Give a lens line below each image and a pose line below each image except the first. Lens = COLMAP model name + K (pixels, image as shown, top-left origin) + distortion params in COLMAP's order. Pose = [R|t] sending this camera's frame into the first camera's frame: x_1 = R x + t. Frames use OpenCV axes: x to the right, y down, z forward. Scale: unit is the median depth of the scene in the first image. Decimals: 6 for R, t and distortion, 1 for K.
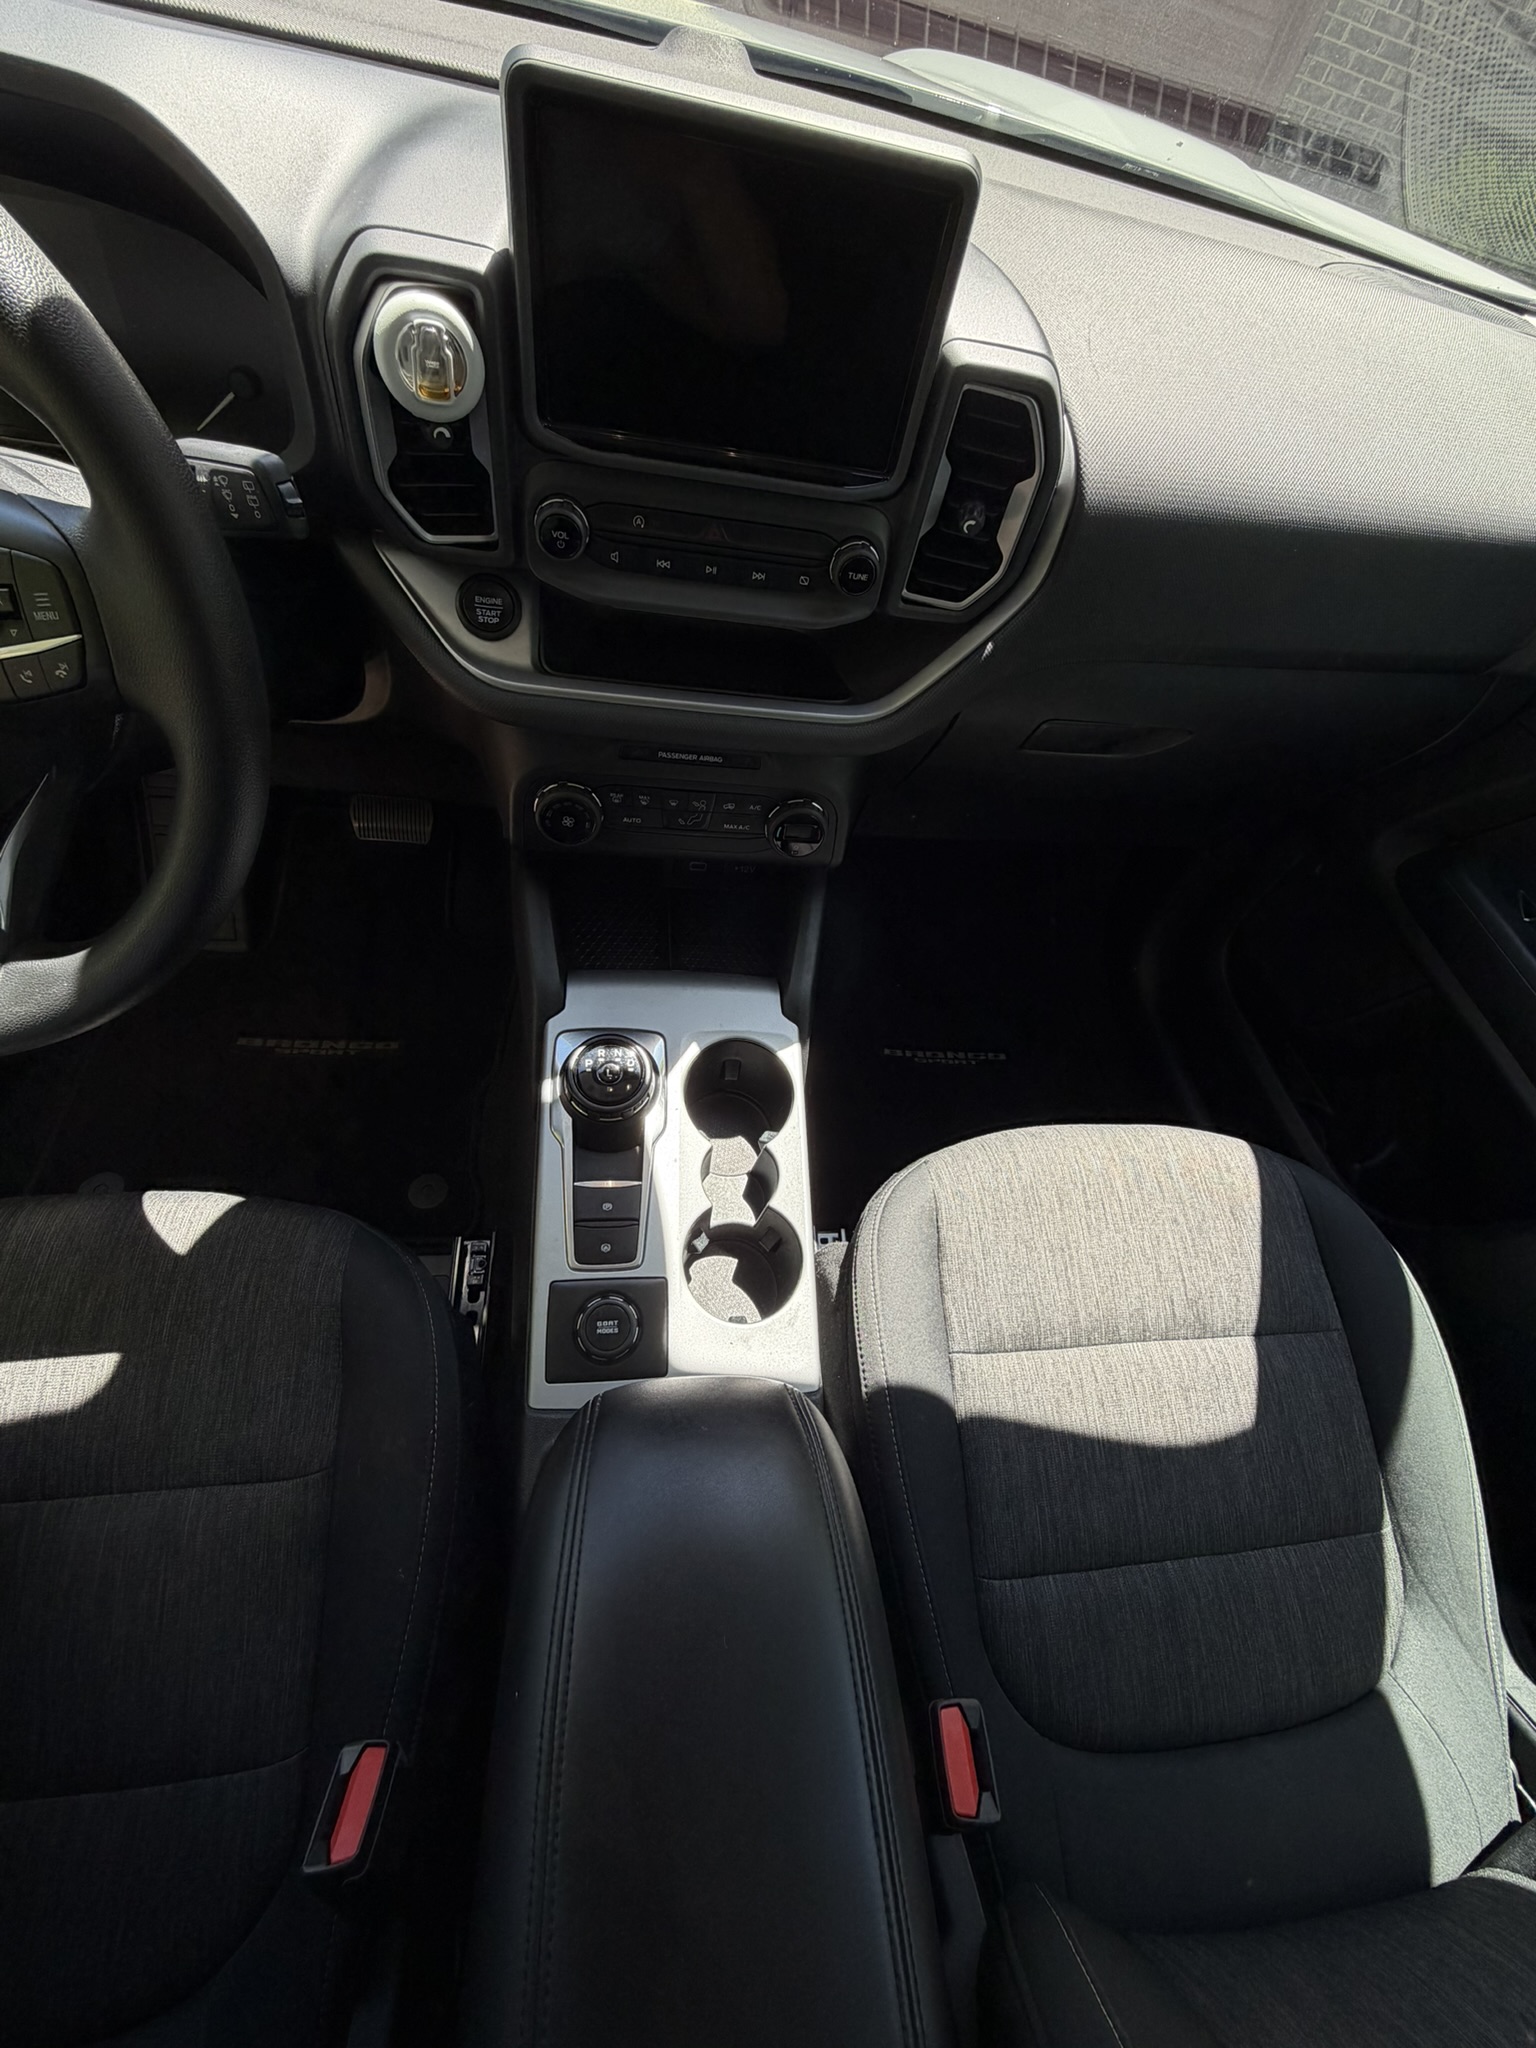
lens RADIAL K [[823.9, 0, 765.7], [0, 823.9, 1021.7], [0, 0, 1]] dist [-0.000619, 0.000619]
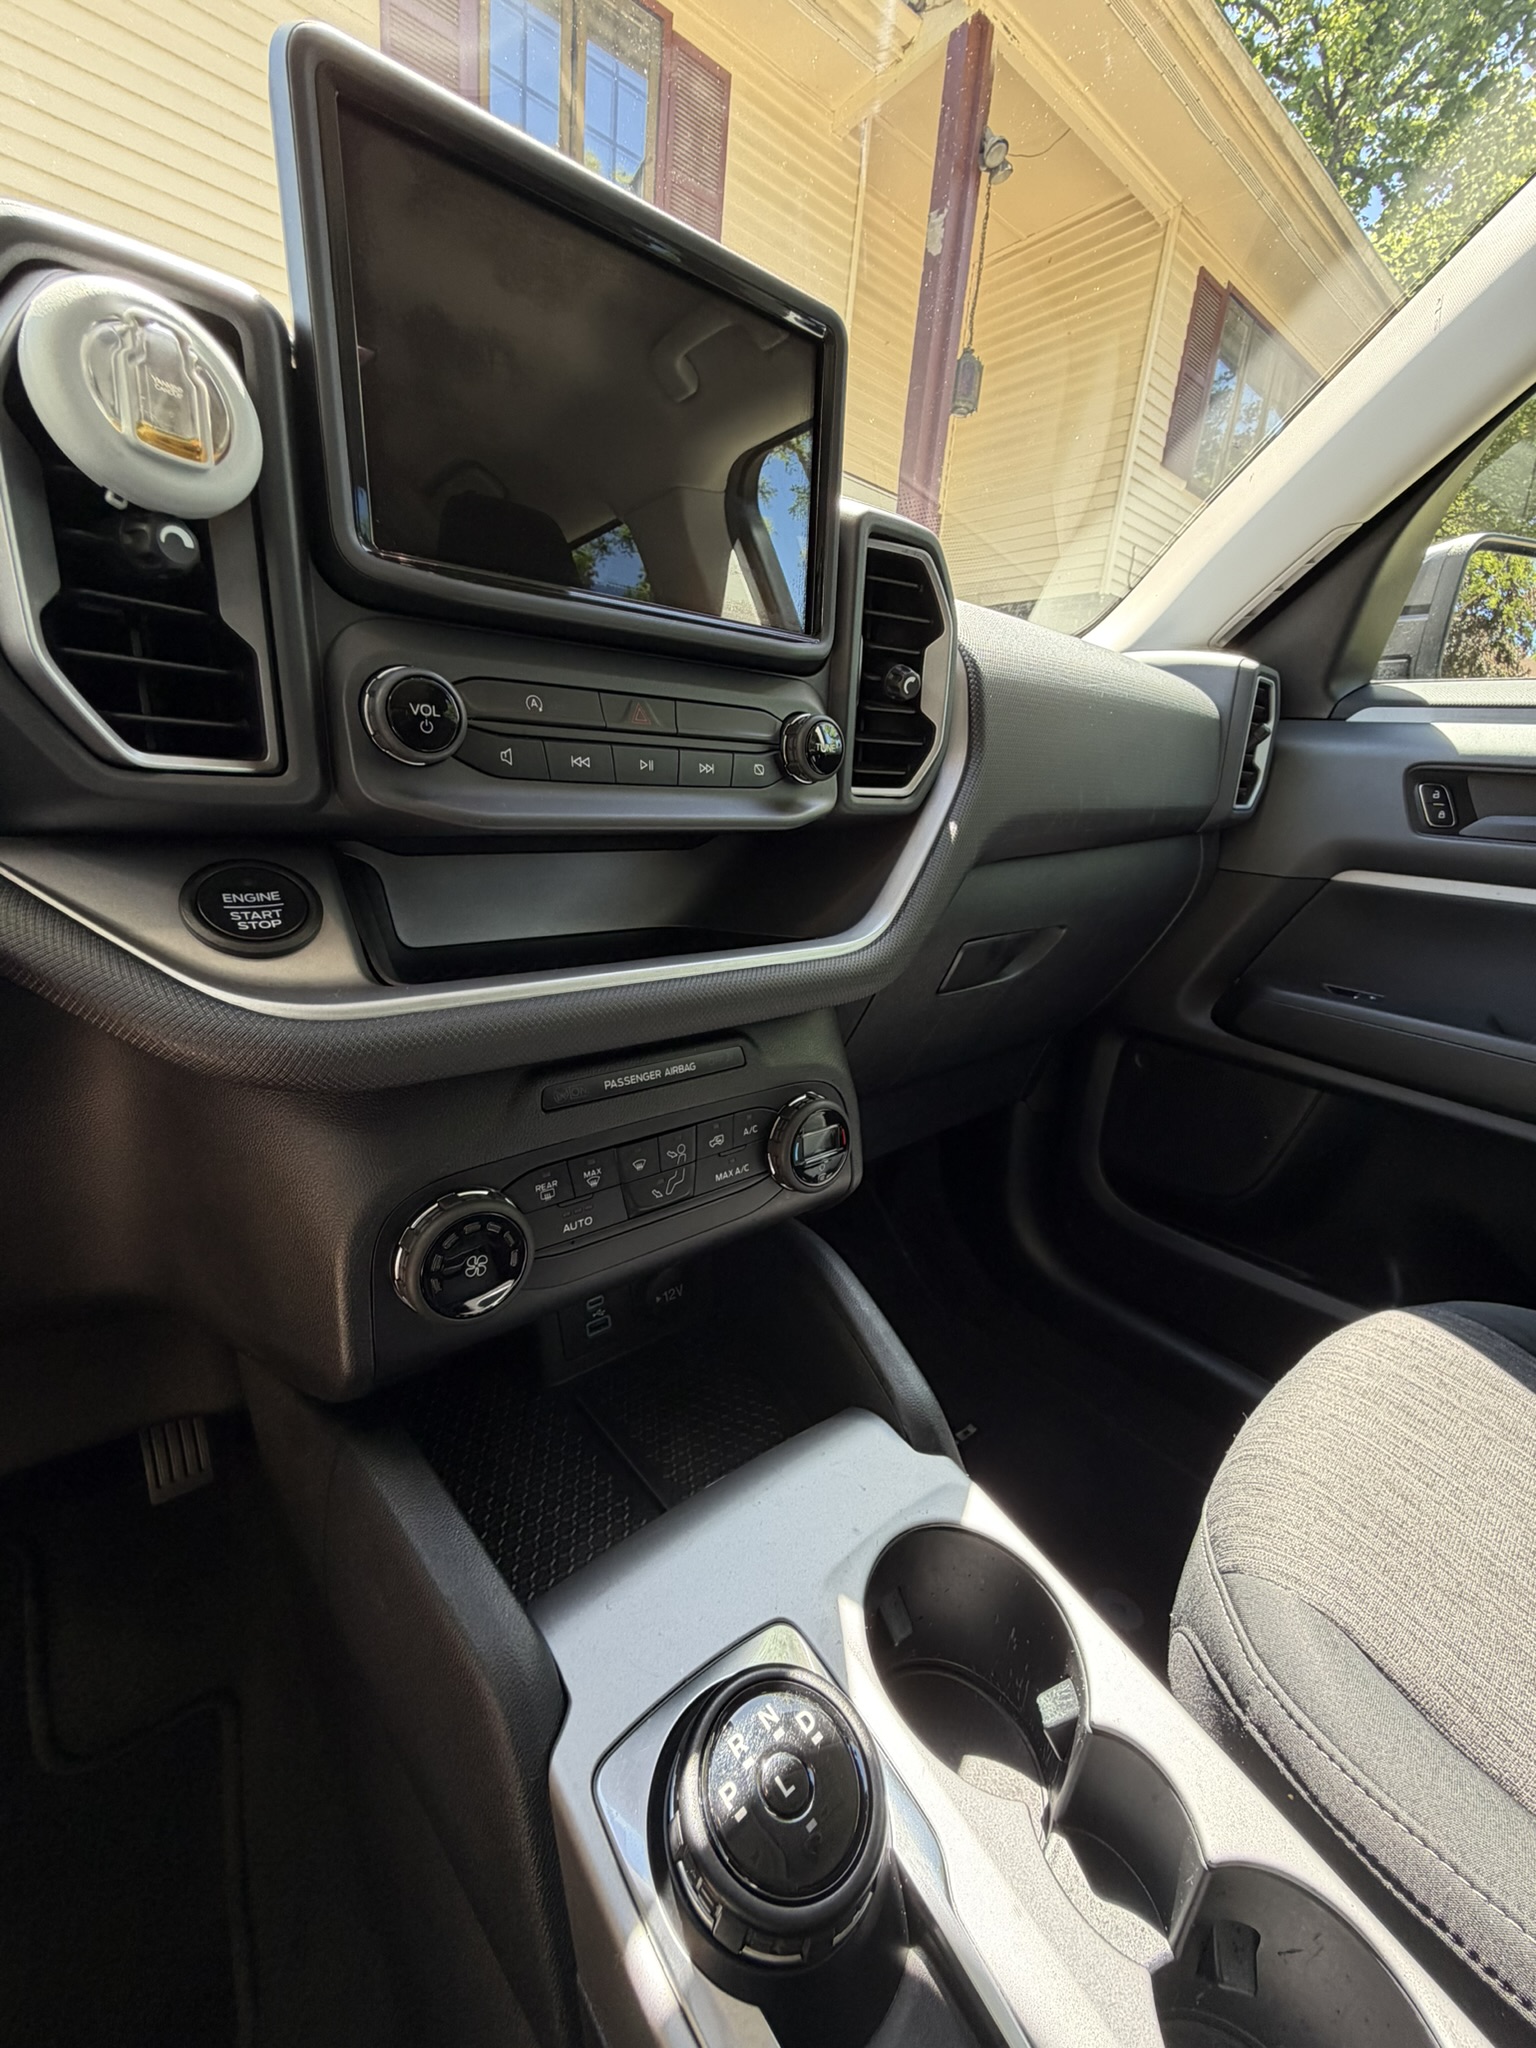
lens RADIAL K [[823.9, 0, 770.3], [0, 823.9, 1011.4], [0, 0, 1]] dist [-0.000619, 0.000619]
pose [[0.820435, -0.275439, 0.501018, -0.306390], [0.505721, 0.758391, -0.411204, -0.065853], [-0.266706, 0.590742, 0.761506, 0.489814]]
